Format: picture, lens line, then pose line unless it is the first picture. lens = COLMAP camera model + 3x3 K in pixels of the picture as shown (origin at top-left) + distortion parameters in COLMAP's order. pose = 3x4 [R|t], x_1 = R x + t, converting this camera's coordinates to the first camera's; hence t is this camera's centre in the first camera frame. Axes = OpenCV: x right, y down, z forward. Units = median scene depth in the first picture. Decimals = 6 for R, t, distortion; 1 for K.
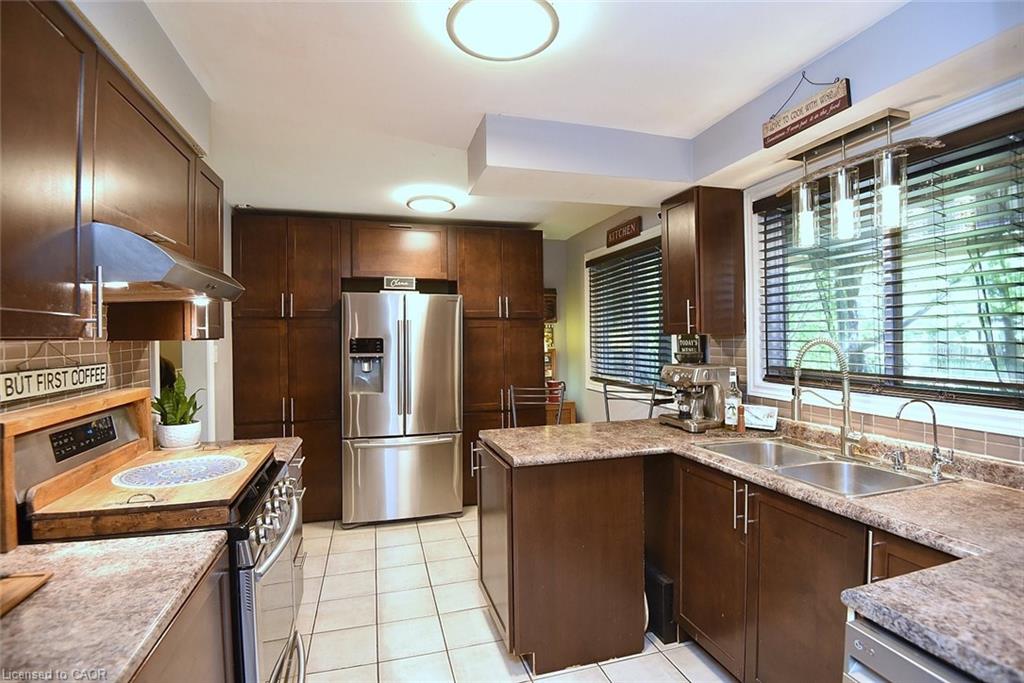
lens RADIAL K [[497.4, 0, 514.1], [0, 497.4, 339.2], [0, 0, 1]] dist [-0.001634, -0.000105]
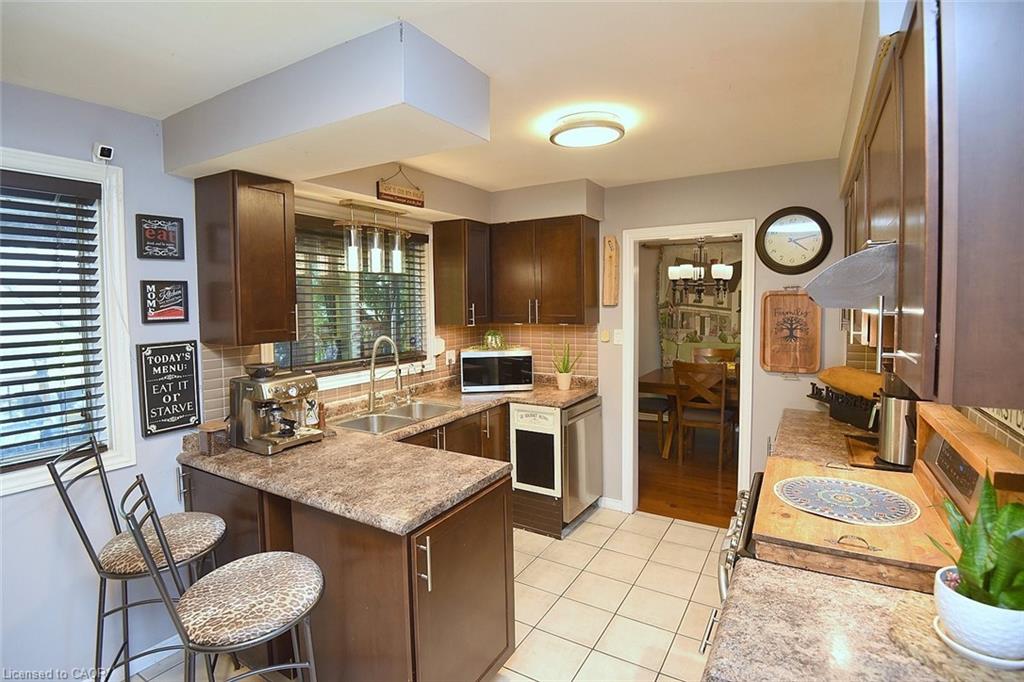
lens RADIAL K [[497.4, 0, 514.9], [0, 497.4, 345.3], [0, 0, 1]] dist [-0.001634, -0.000105]
pose [[-0.672057, -0.047284, 0.738989, -0.775835], [0.020290, 0.996409, 0.082207, -0.090933], [-0.740222, 0.070242, -0.668684, 1.677656]]
